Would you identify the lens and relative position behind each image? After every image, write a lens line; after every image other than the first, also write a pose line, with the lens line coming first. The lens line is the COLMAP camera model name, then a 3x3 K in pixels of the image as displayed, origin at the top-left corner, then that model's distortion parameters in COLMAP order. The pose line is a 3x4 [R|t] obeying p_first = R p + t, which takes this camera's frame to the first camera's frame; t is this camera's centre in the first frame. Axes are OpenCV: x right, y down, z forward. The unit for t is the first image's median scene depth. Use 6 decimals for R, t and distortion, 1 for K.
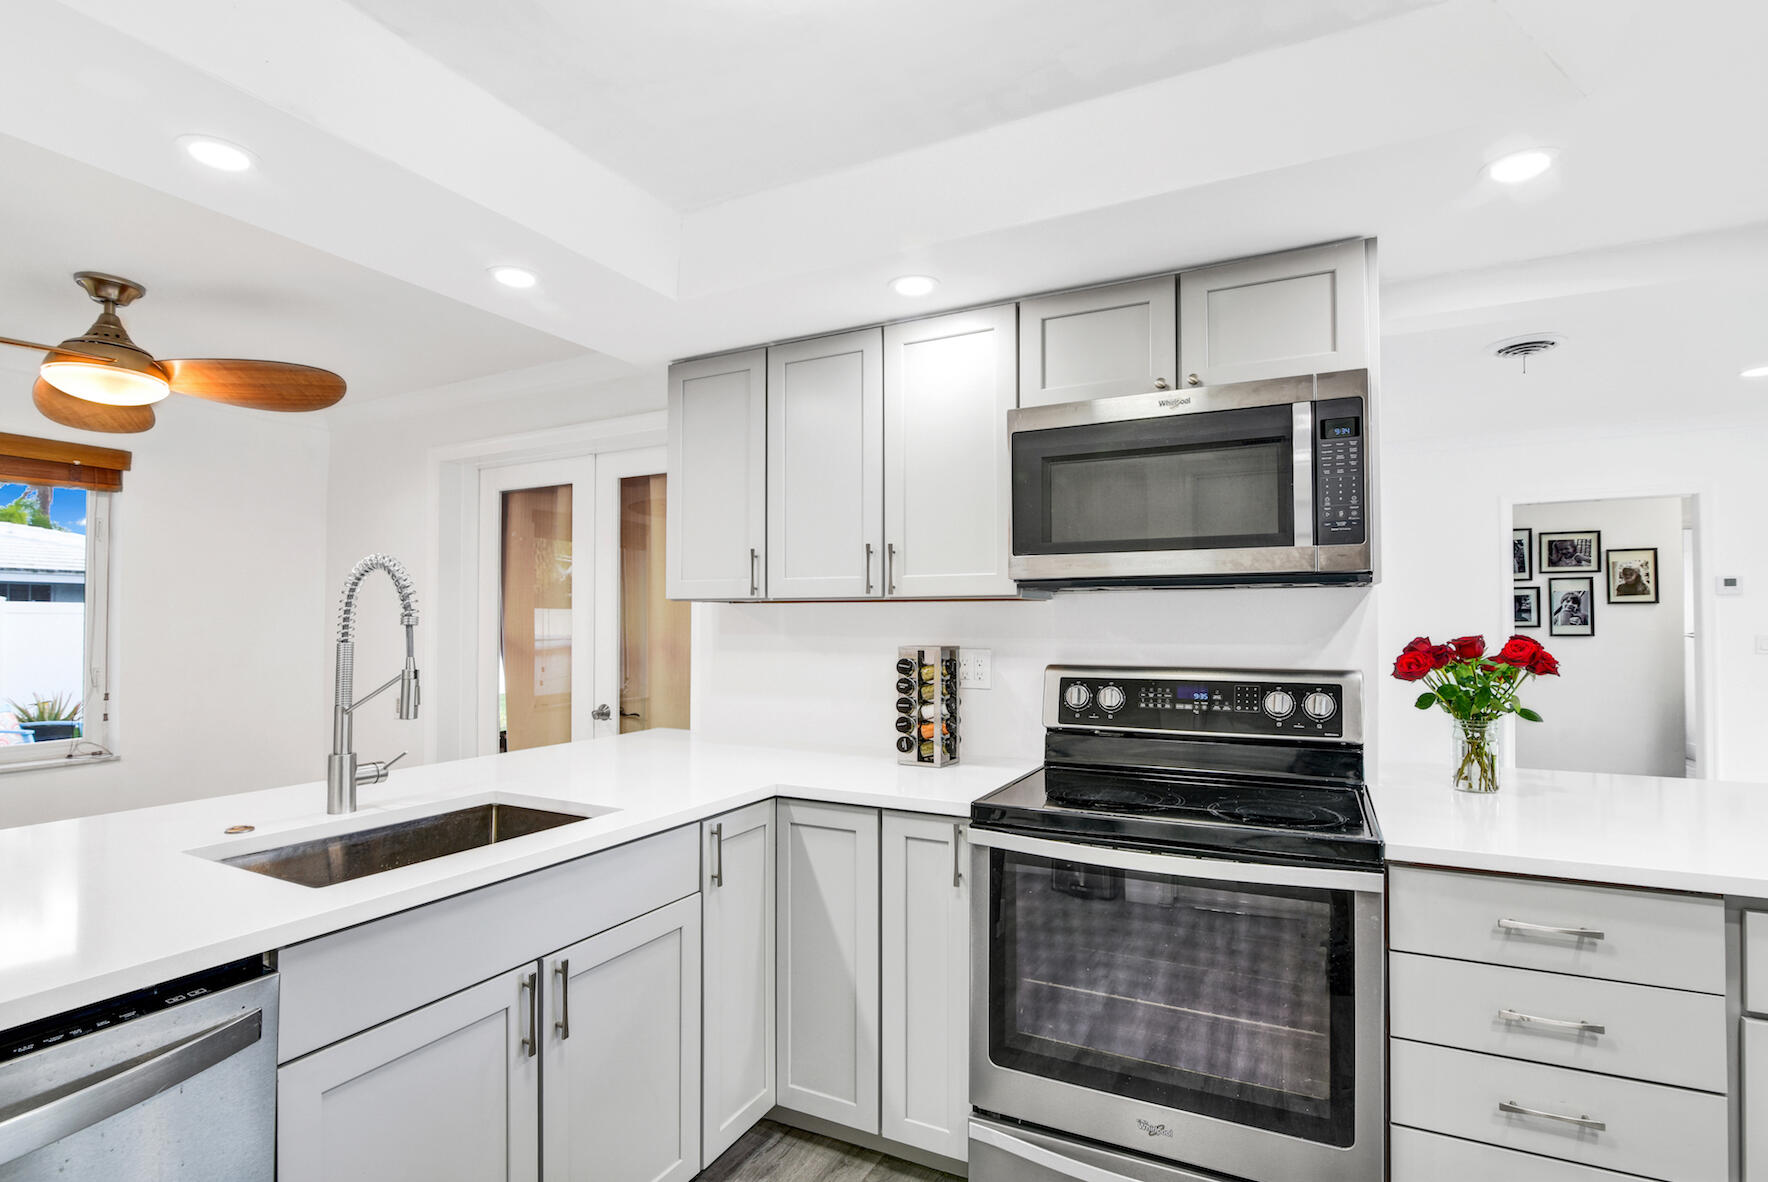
lens RADIAL K [[840.3, 0, 882.7], [0, 840.3, 563.7], [0, 0, 1]] dist [-0.011996, -0.000127]
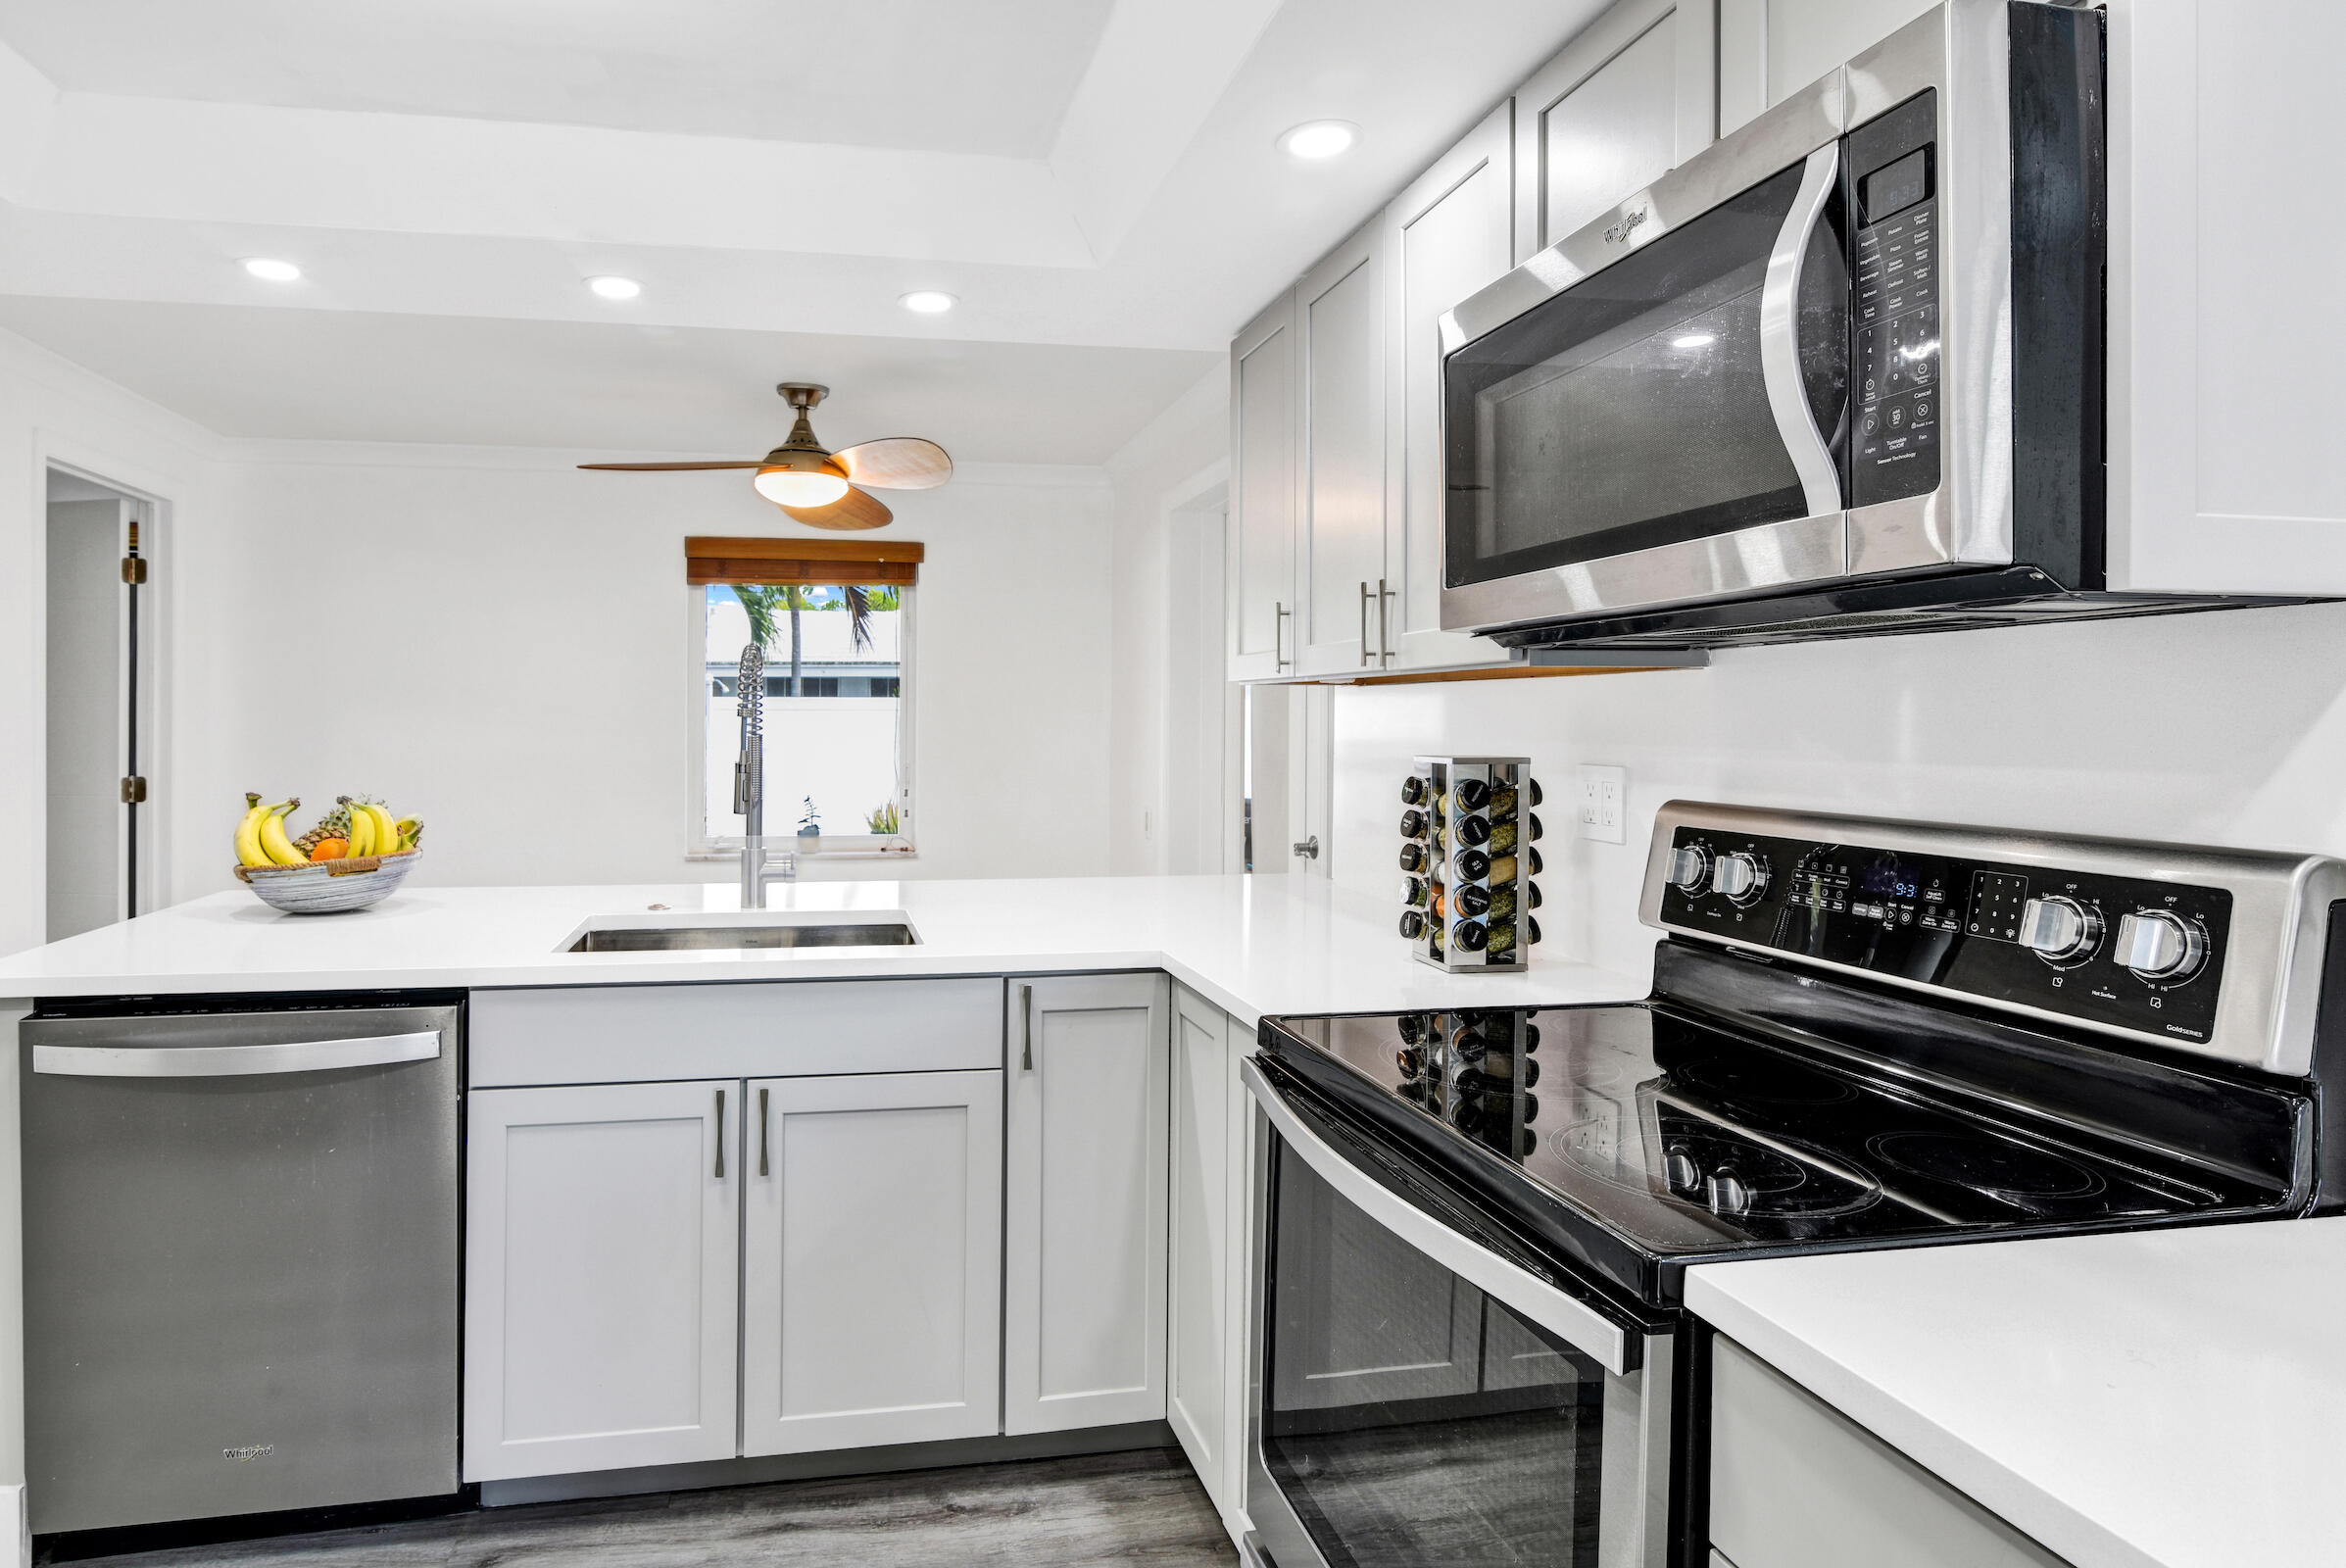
lens RADIAL K [[1392.3, 0, 1169.1], [0, 1392.3, 655.0], [0, 0, 1]] dist [-0.003575, 0.000392]
pose [[0.600972, -0.037257, -0.798401, 0.713989], [0.054050, 0.998521, -0.005911, 0.027496], [0.797440, -0.039601, 0.602097, 0.306527]]
